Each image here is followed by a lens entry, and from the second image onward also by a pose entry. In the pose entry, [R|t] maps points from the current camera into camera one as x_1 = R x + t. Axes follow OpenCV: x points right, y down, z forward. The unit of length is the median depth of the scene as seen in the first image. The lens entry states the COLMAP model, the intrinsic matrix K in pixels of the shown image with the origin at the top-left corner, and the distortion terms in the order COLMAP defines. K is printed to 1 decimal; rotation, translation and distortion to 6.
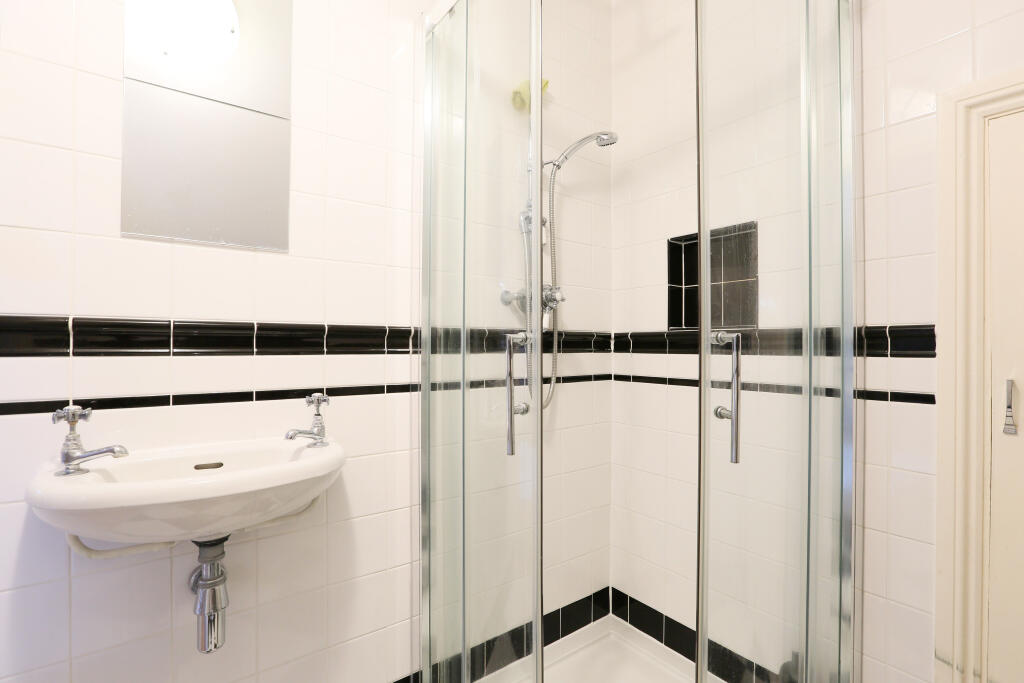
lens RADIAL K [[469.0, 0, 512.0], [0, 469.0, 341.5], [0, 0, 1]] dist [-0.026492, 0.000292]
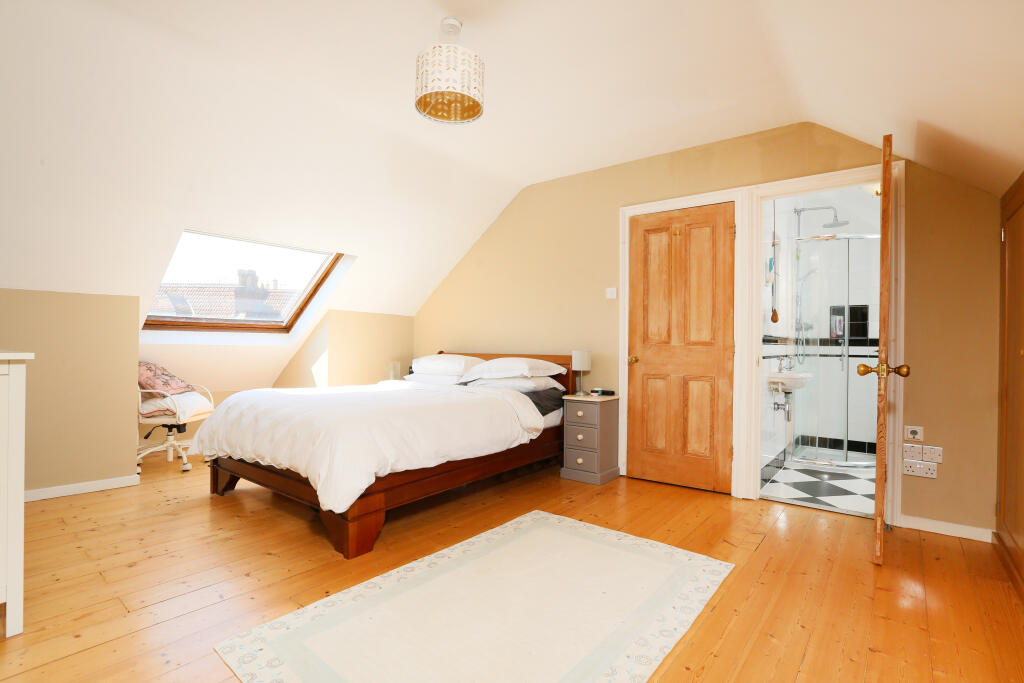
lens RADIAL K [[504.4, 0, 512.0], [0, 504.4, 341.5], [0, 0, 1]] dist [0.001176, 0.000072]
pose [[0.965777, 0.008204, 0.259244, -2.390696], [-0.010372, 0.999922, 0.006999, -0.003216], [-0.259167, -0.009449, 0.965786, -1.503544]]
